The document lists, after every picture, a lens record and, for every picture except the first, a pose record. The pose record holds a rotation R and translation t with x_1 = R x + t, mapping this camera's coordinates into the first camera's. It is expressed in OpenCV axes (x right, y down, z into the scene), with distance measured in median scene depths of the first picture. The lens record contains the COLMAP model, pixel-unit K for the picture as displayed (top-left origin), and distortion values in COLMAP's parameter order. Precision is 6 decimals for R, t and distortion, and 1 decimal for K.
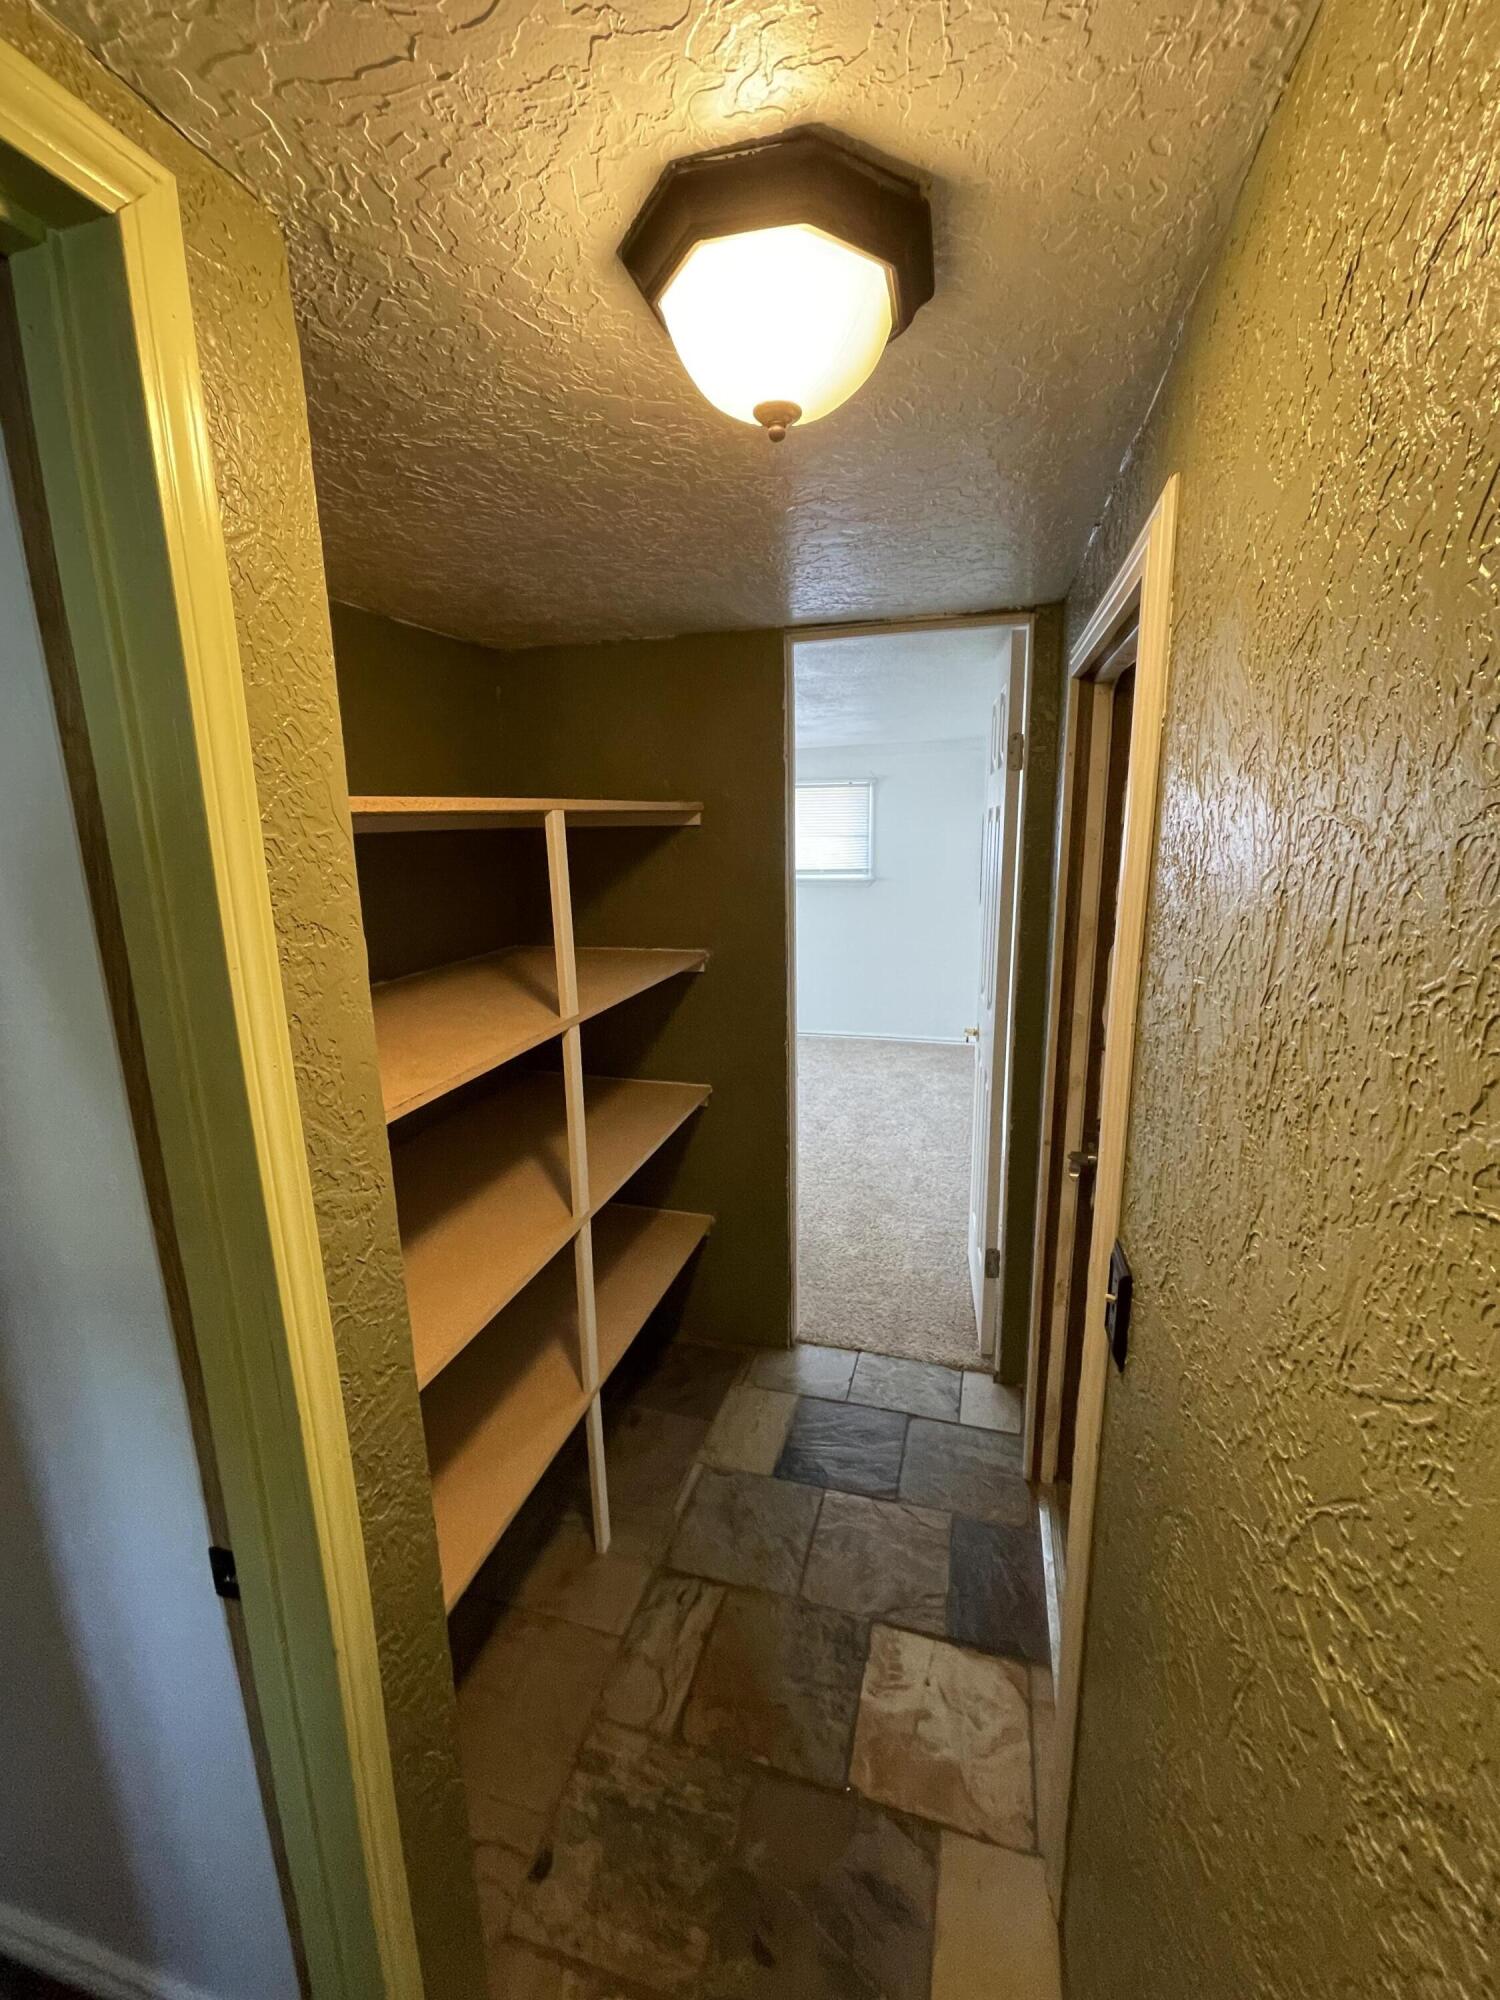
lens RADIAL K [[817.1, 0, 748.0], [0, 817.1, 993.2], [0, 0, 1]] dist [-0.000296, 0.000510]
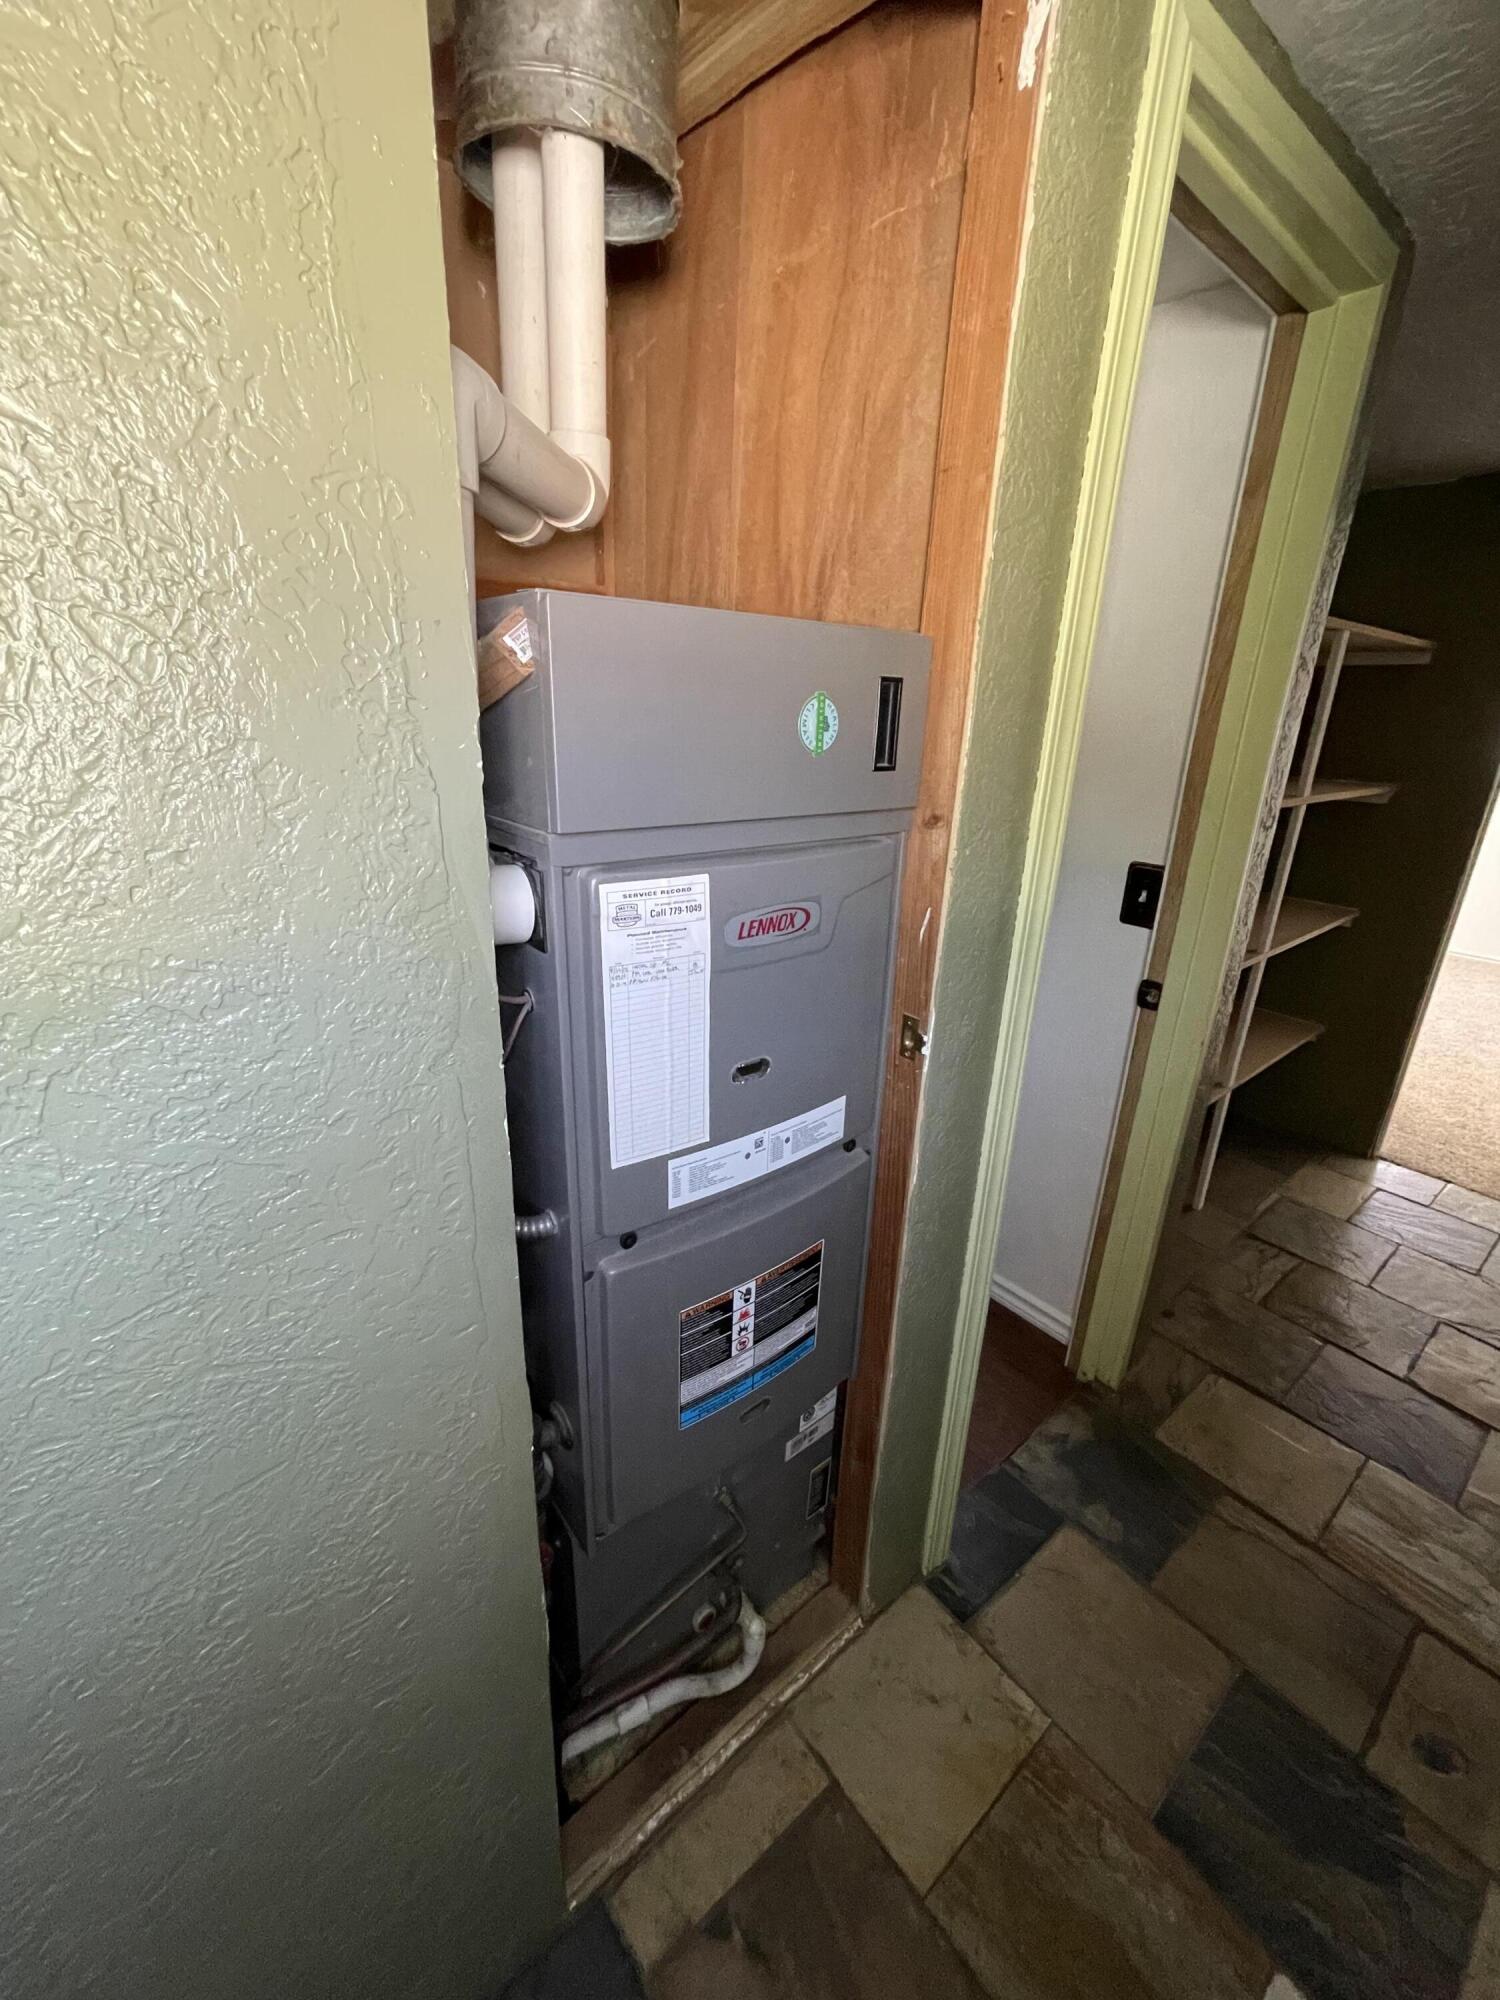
lens RADIAL K [[815.3, 0, 761.3], [0, 815.3, 995.1], [0, 0, 1]] dist [0.005587, 0.000167]
pose [[0.828664, 0.233376, -0.508775, -0.153307], [-0.163696, 0.970240, 0.178432, 0.191377], [0.535276, -0.064575, 0.842205, -0.470318]]
